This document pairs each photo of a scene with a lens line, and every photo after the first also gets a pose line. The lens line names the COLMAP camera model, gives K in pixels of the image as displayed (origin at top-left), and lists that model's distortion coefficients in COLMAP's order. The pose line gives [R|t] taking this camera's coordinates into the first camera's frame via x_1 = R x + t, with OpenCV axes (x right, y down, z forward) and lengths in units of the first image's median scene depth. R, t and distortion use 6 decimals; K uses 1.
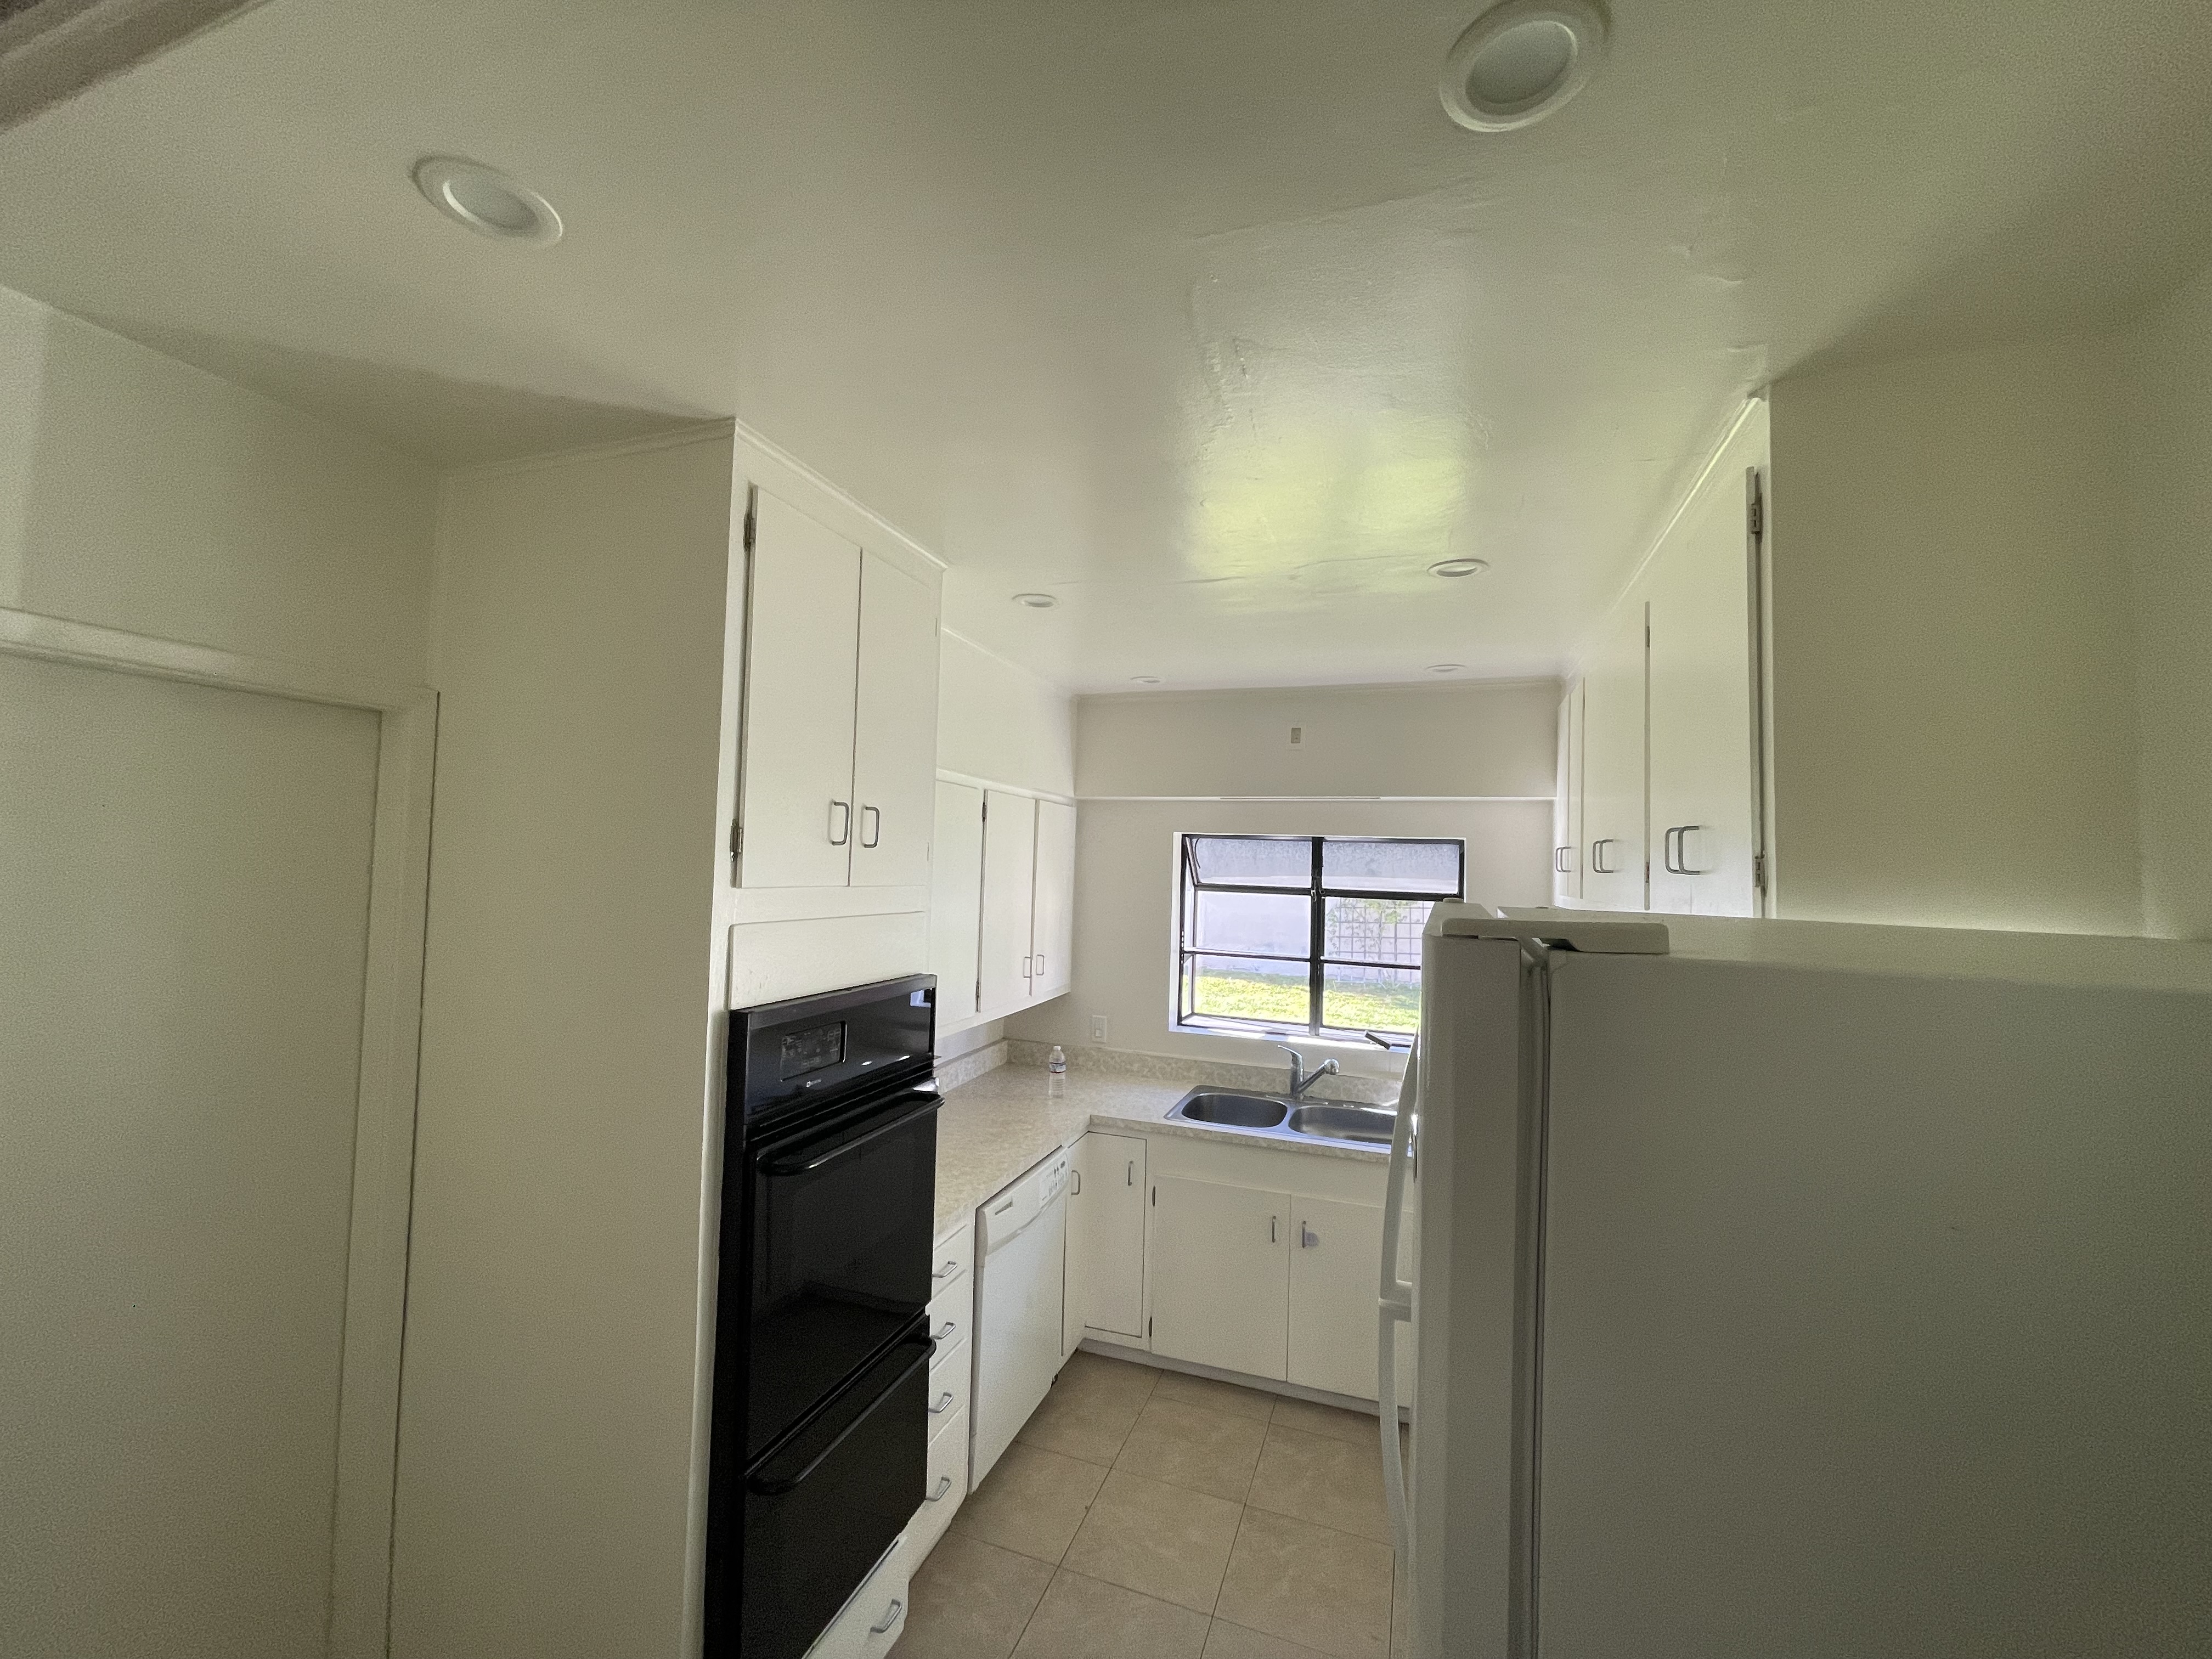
lens RADIAL K [[893.6, 0, 1091.5], [0, 893.6, 830.4], [0, 0, 1]] dist [-0.002664, -0.000494]
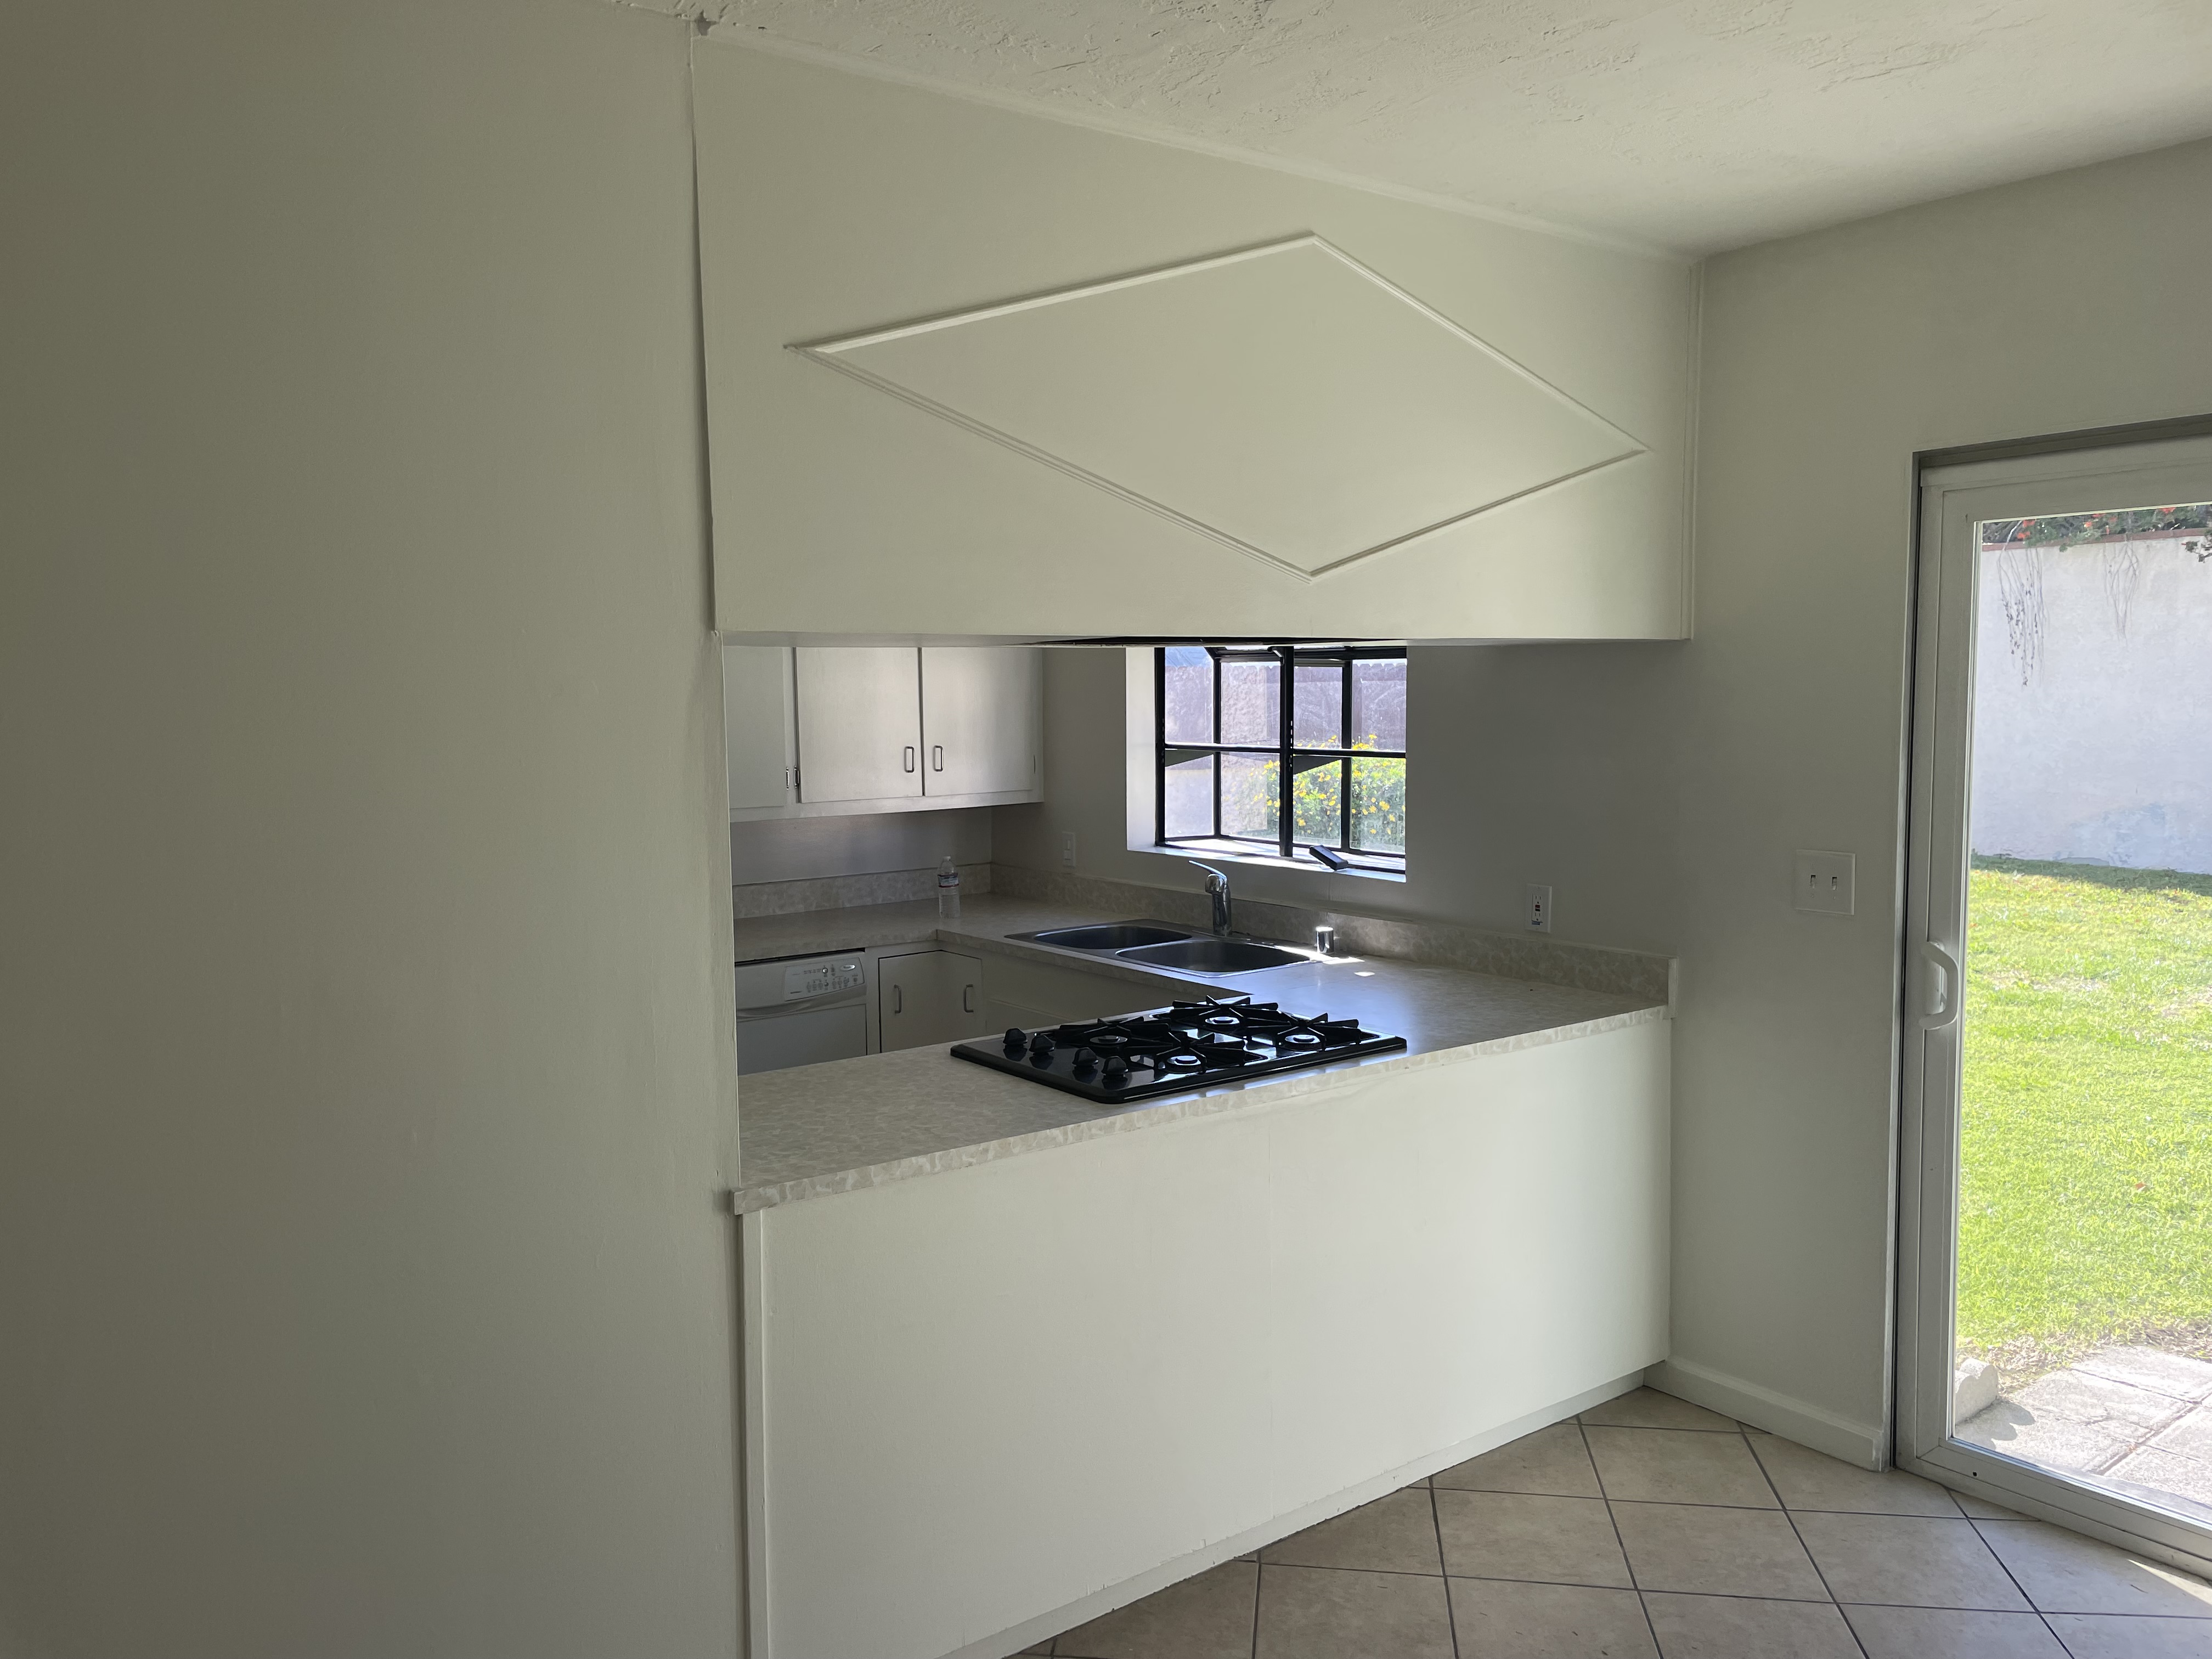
lens RADIAL K [[1676.9, 0, 1106.0], [0, 1676.9, 829.5], [0, 0, 1]] dist [-0.000287, -0.000032]
pose [[0.836330, 0.009543, -0.548143, 0.998864], [0.050809, 0.994196, 0.094831, 0.089472], [0.545867, -0.107160, 0.830991, -0.199385]]
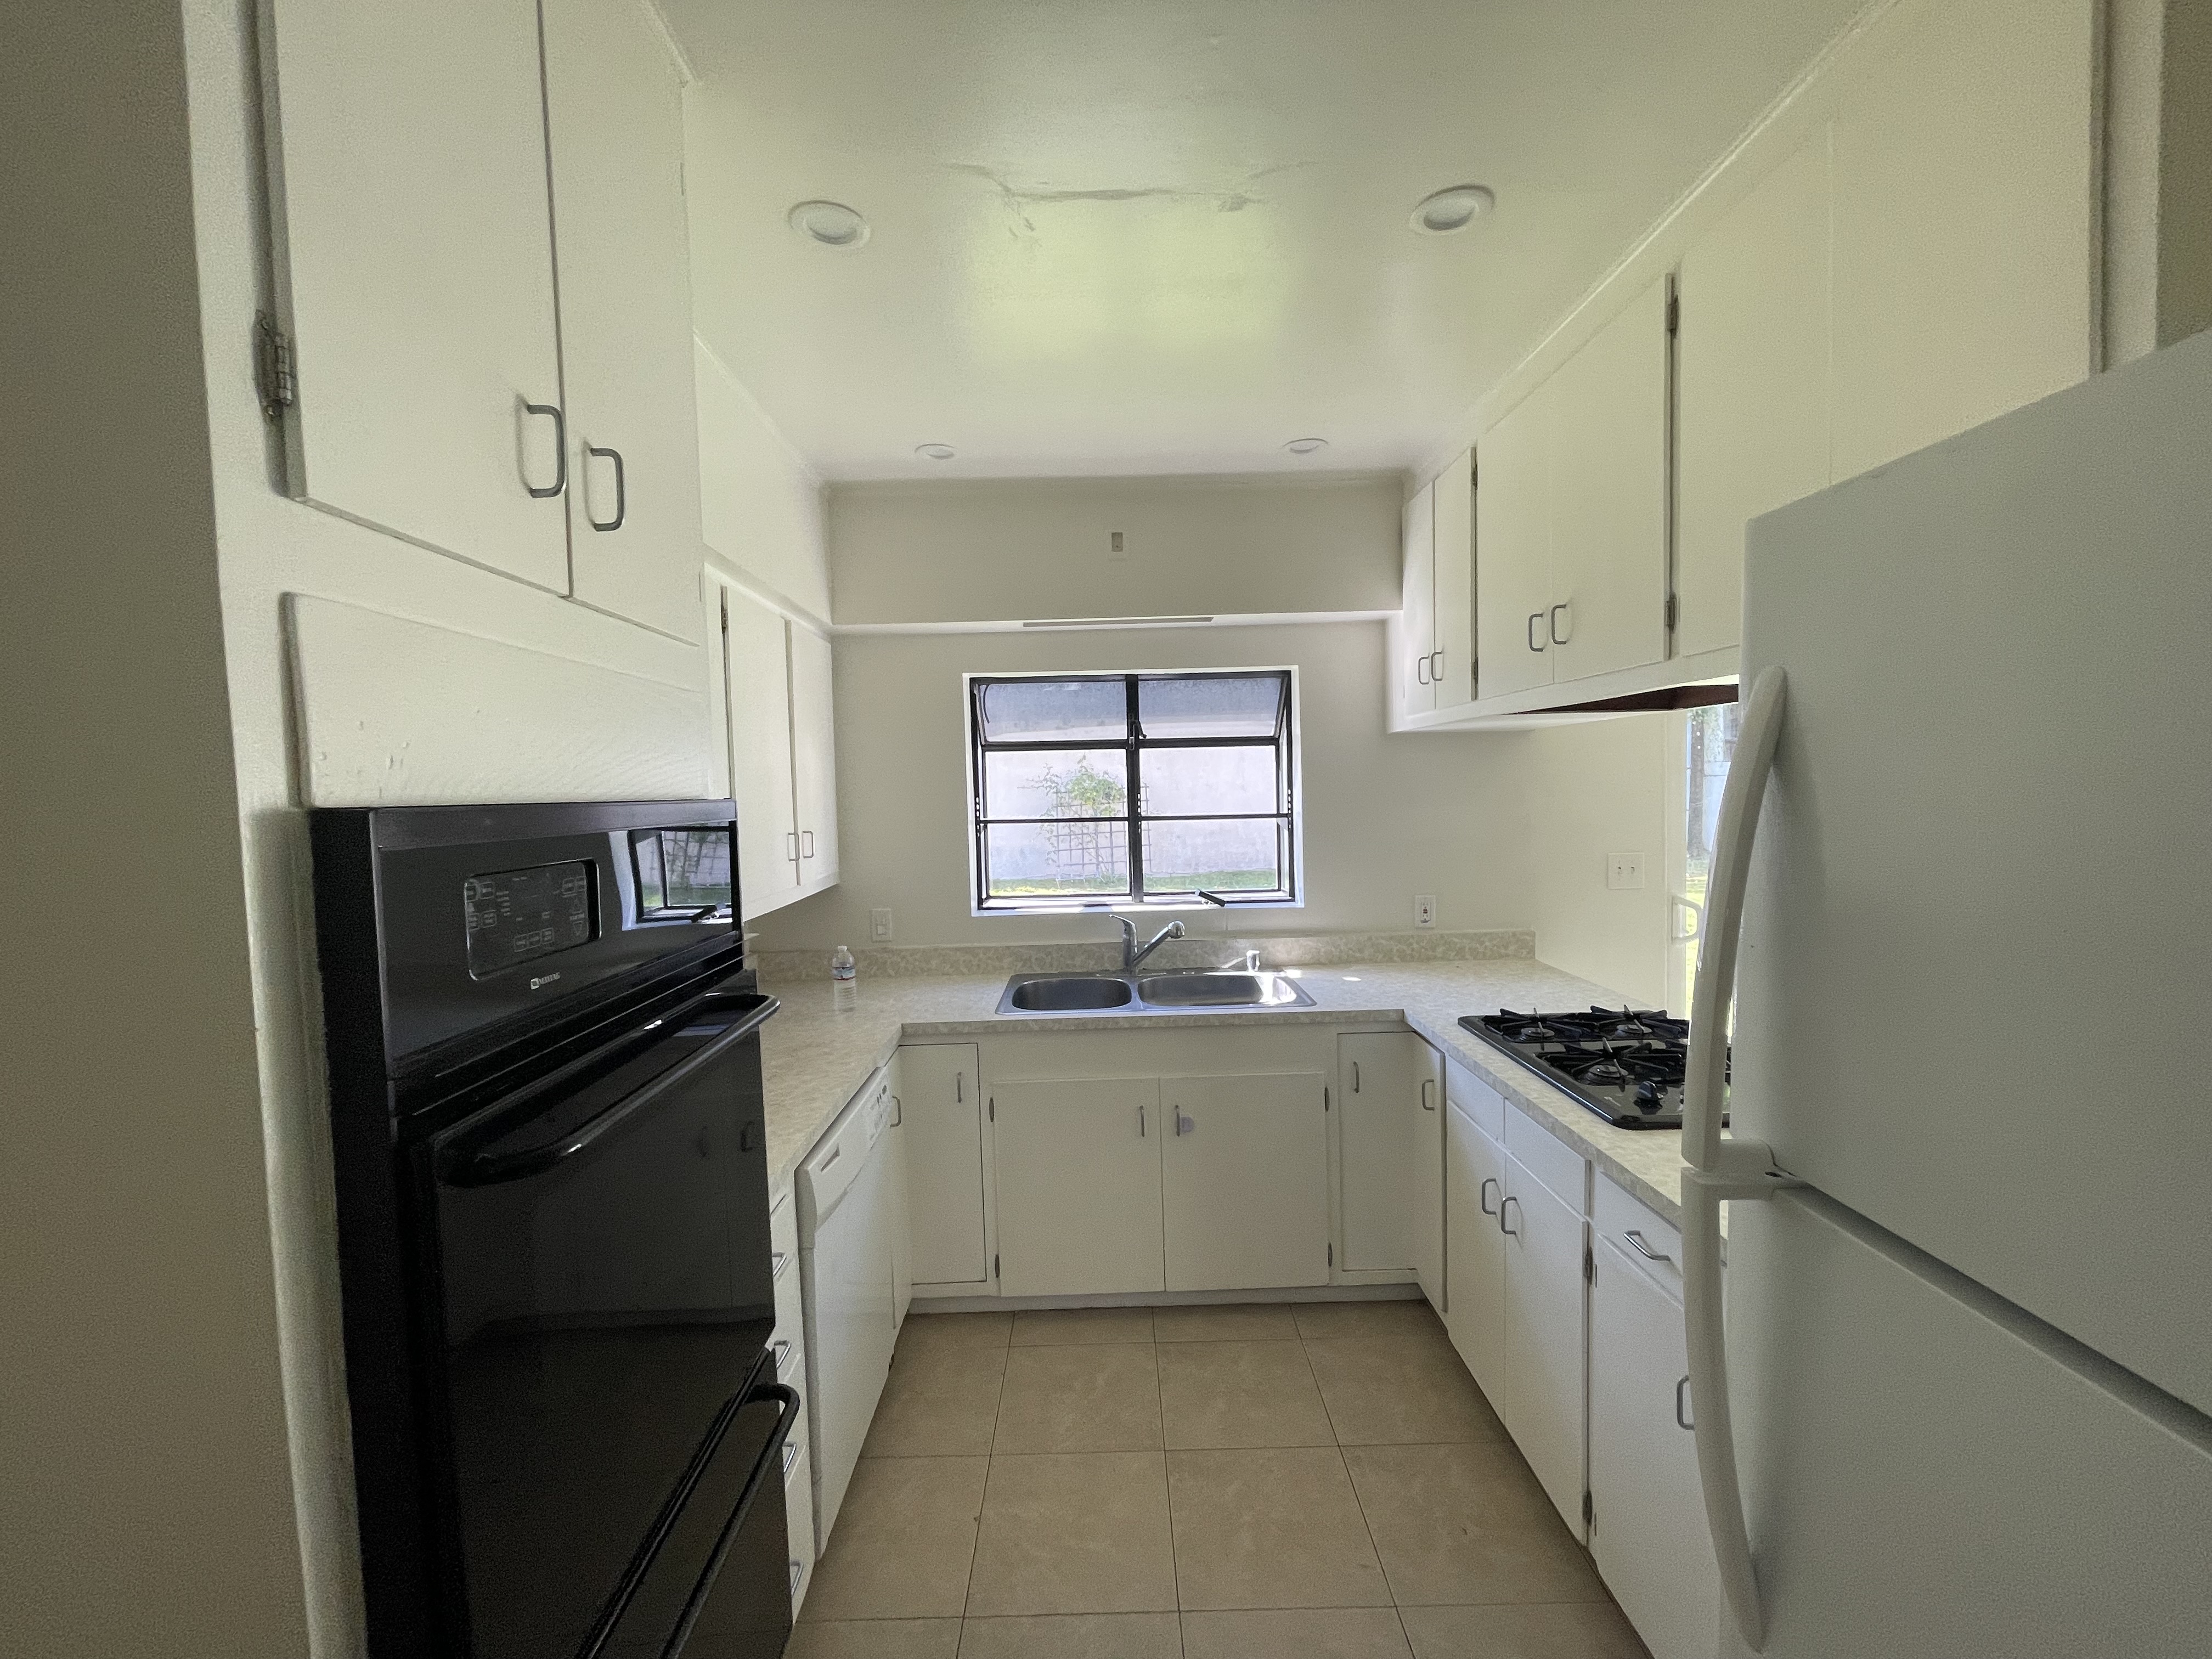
lens RADIAL K [[893.6, 0, 1091.5], [0, 893.6, 830.4], [0, 0, 1]] dist [-0.002664, -0.000494]
pose [[0.938027, -0.072780, 0.338835, -0.098358], [0.043109, 0.994611, 0.094294, 0.086938], [-0.343871, -0.073844, 0.936109, 0.234390]]
